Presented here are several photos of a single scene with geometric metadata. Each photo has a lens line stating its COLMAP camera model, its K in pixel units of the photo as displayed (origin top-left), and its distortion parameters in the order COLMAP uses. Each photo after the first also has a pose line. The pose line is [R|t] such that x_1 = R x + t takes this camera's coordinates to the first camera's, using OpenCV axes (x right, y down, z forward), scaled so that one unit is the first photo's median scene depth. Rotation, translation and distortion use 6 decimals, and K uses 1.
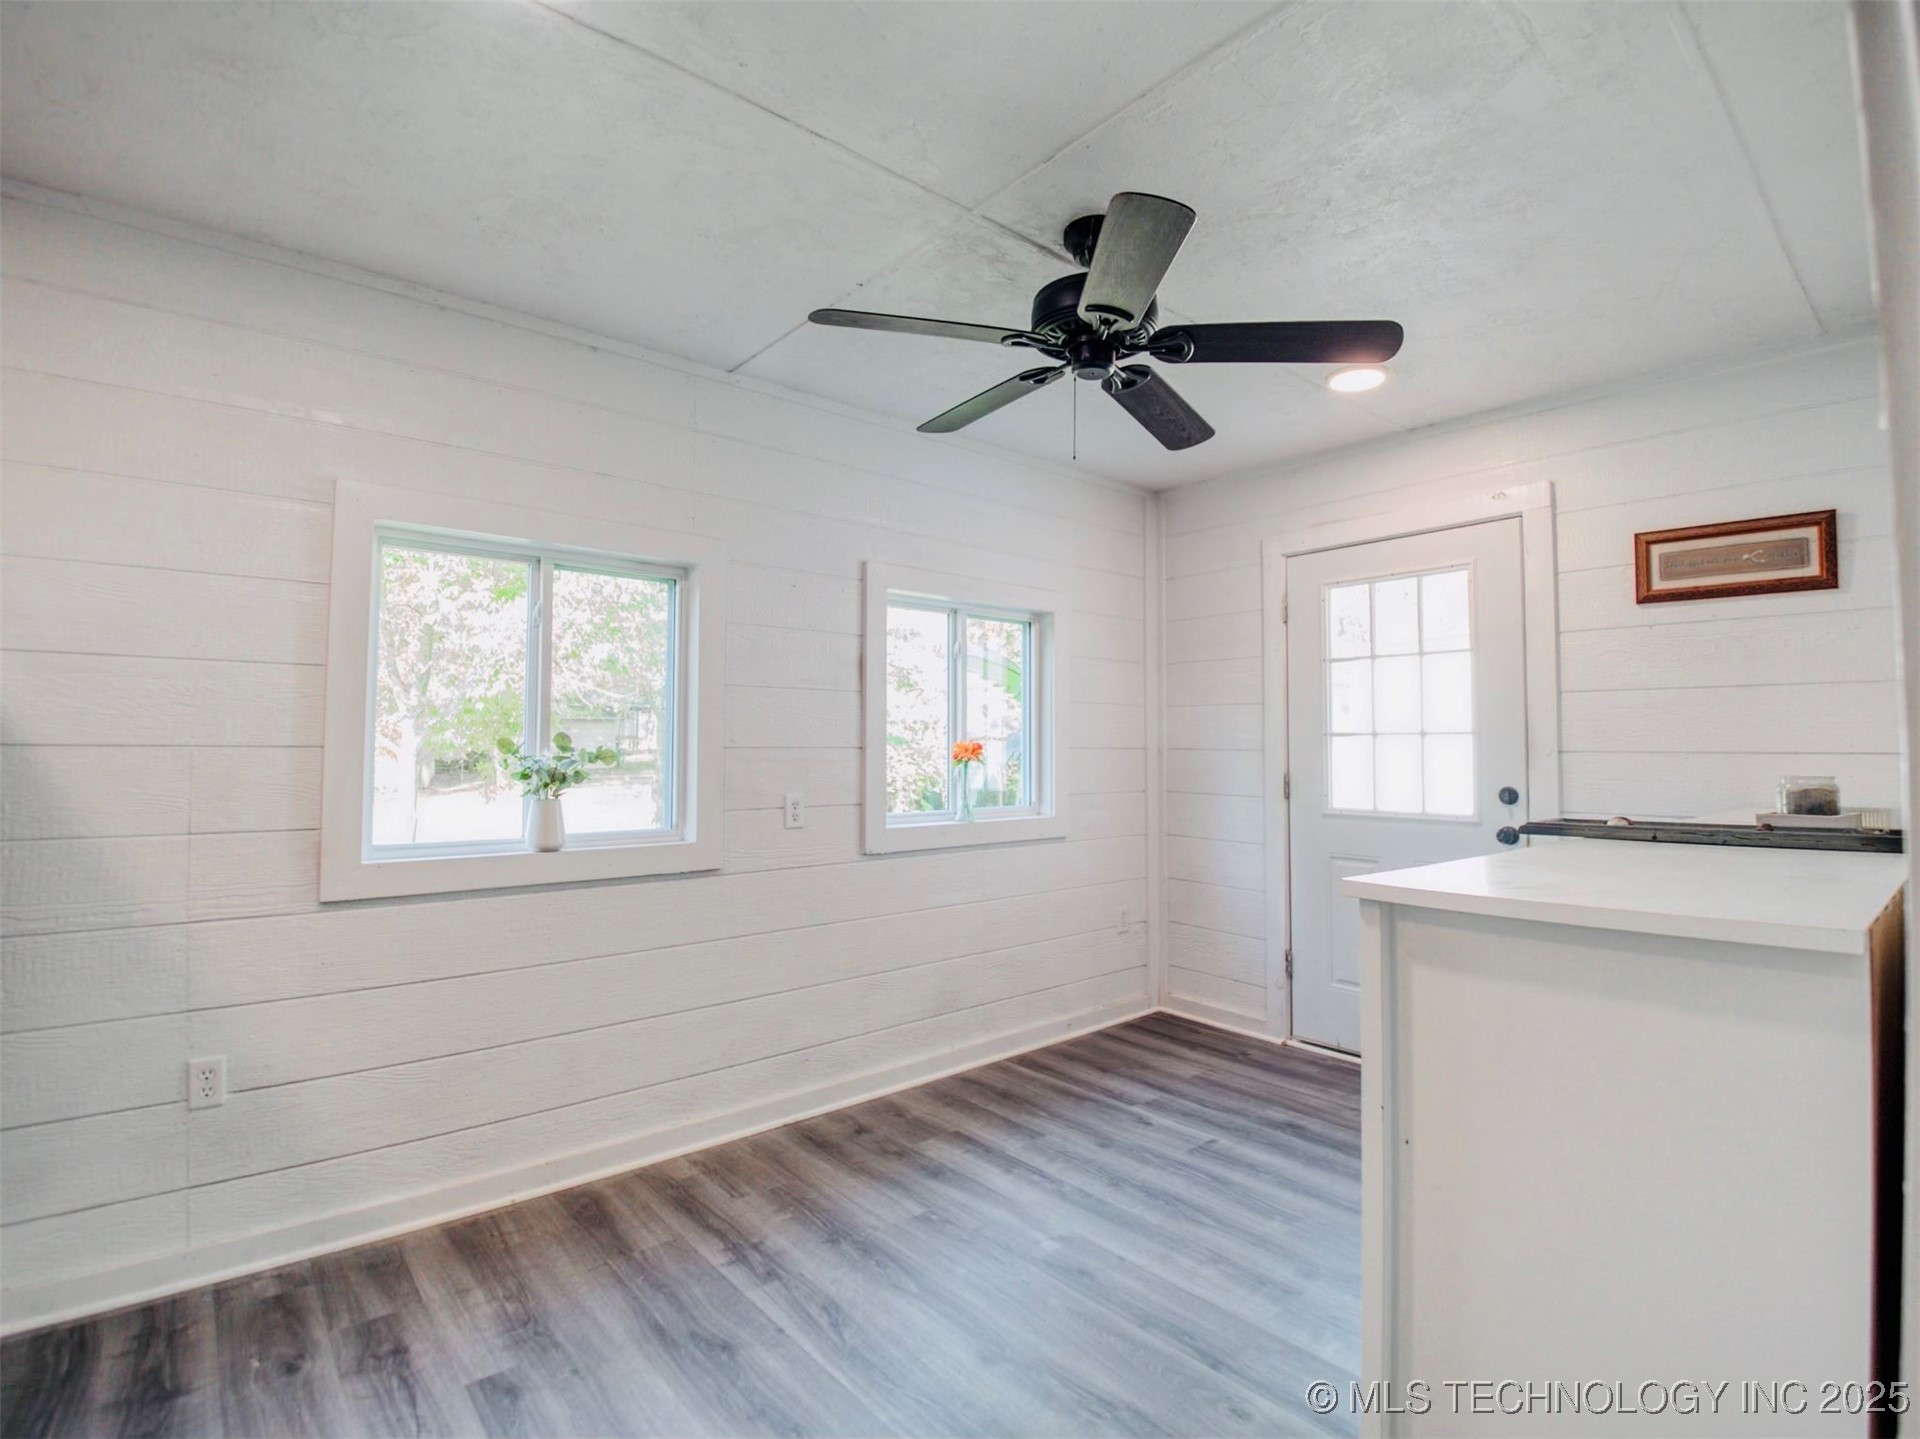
lens RADIAL K [[921.3, 0, 975.5], [0, 921.3, 717.5], [0, 0, 1]] dist [-0.037577, -0.003106]
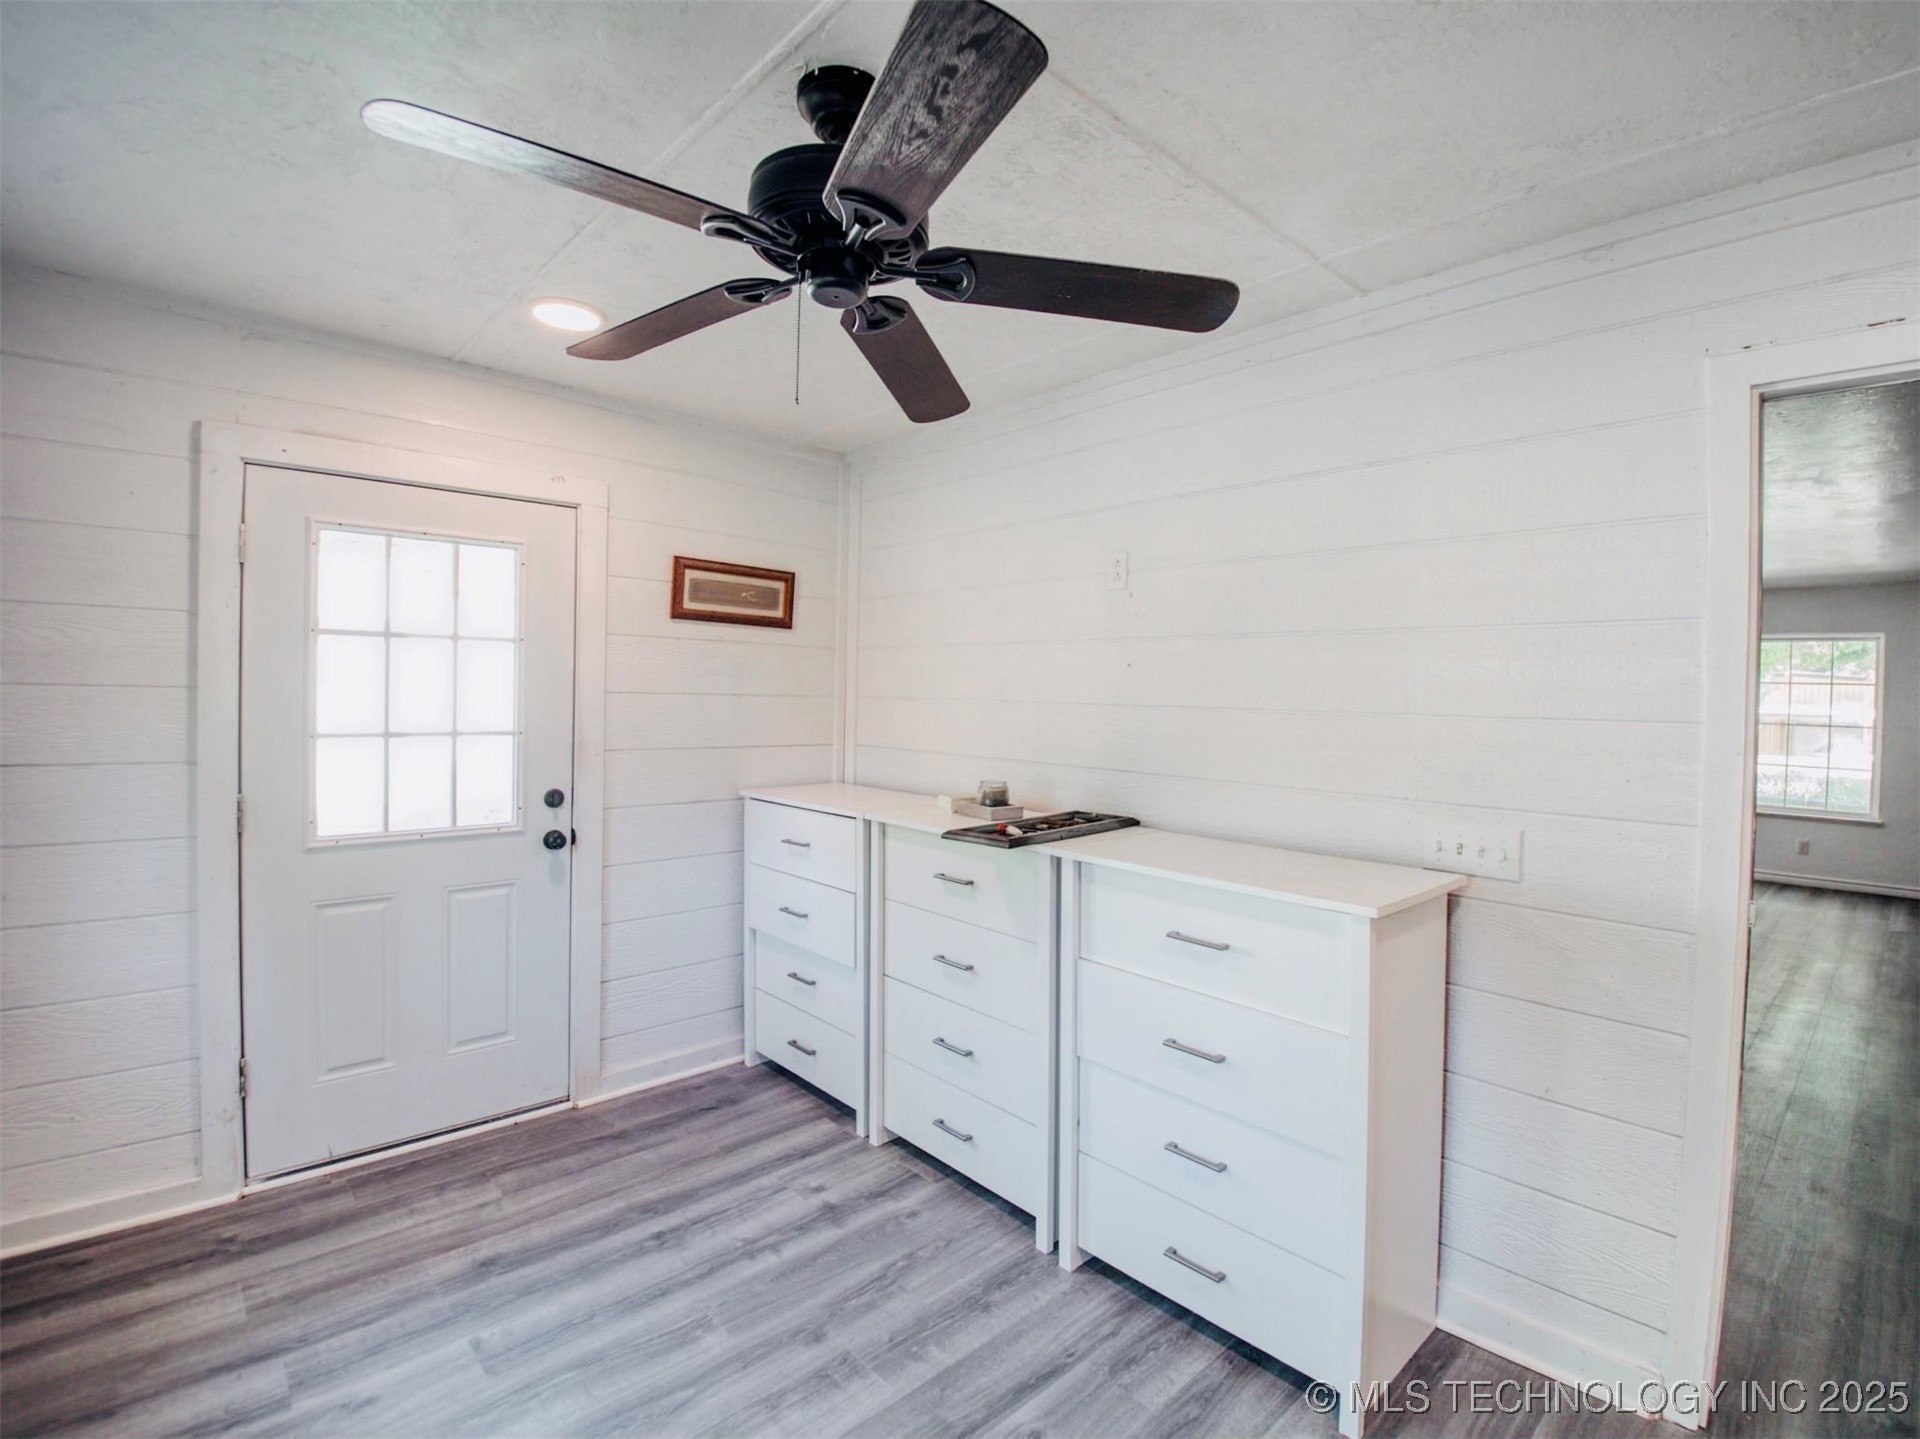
lens RADIAL K [[921.3, 0, 959.4], [0, 921.3, 702.0], [0, 0, 1]] dist [-0.037577, -0.003106]
pose [[-0.043126, -0.016643, 0.998931, -0.429363], [-0.055313, 0.998367, 0.014246, -0.057410], [-0.997537, -0.054640, -0.043977, 0.684112]]
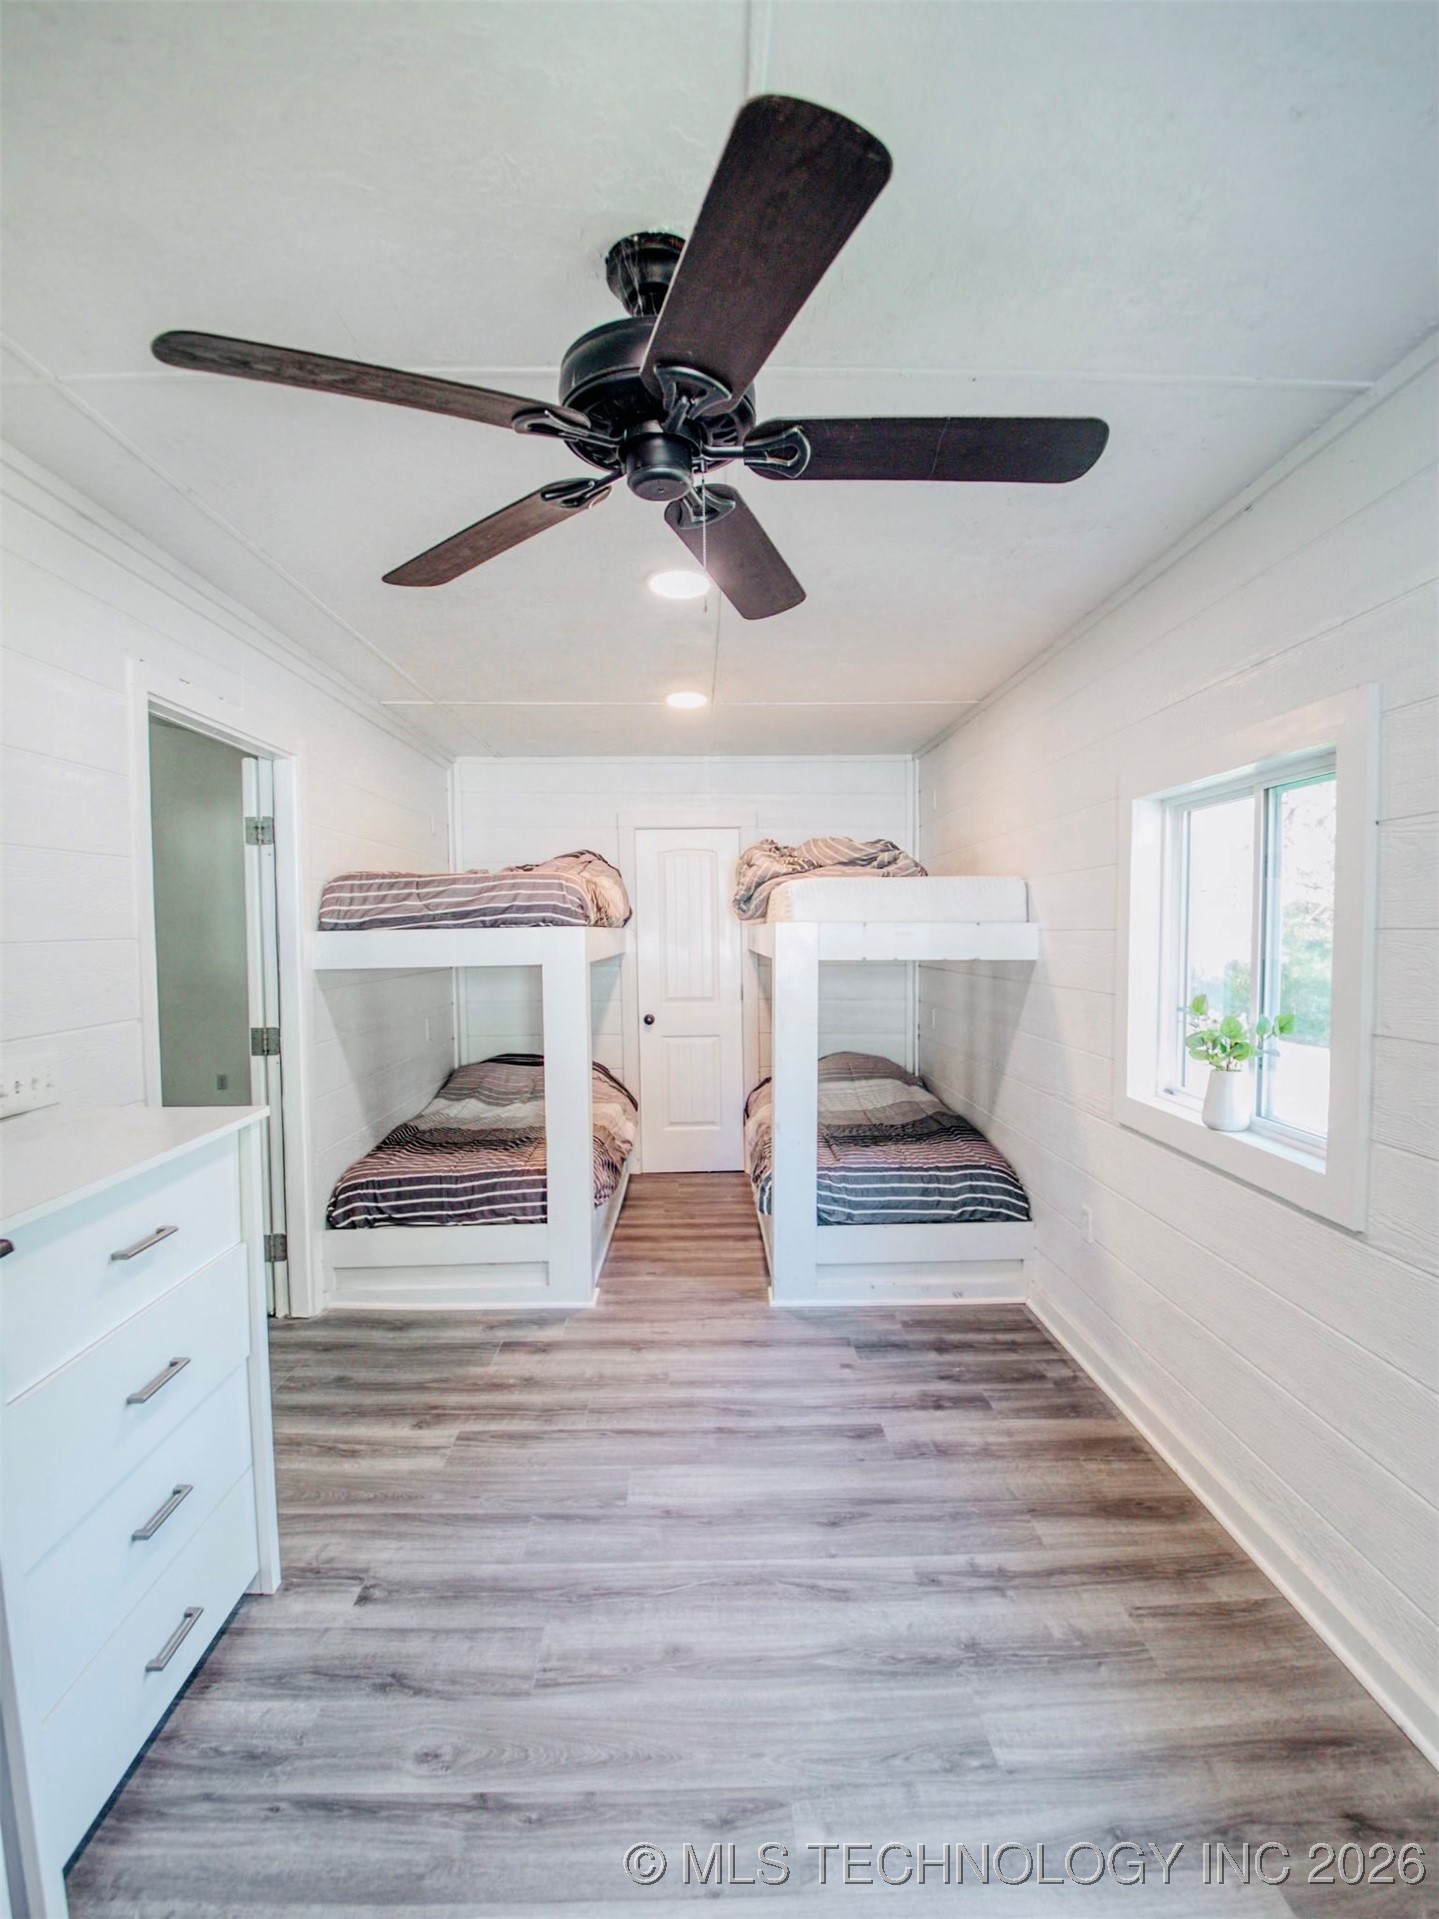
lens RADIAL K [[920.8, 0, 726.1], [0, 920.8, 972.2], [0, 0, 1]] dist [-0.037577, -0.003106]
pose [[-0.629296, 0.042117, -0.776024, 0.458617], [0.034813, 0.999056, 0.025991, -0.040813], [0.776386, -0.010660, -0.630168, 1.069744]]
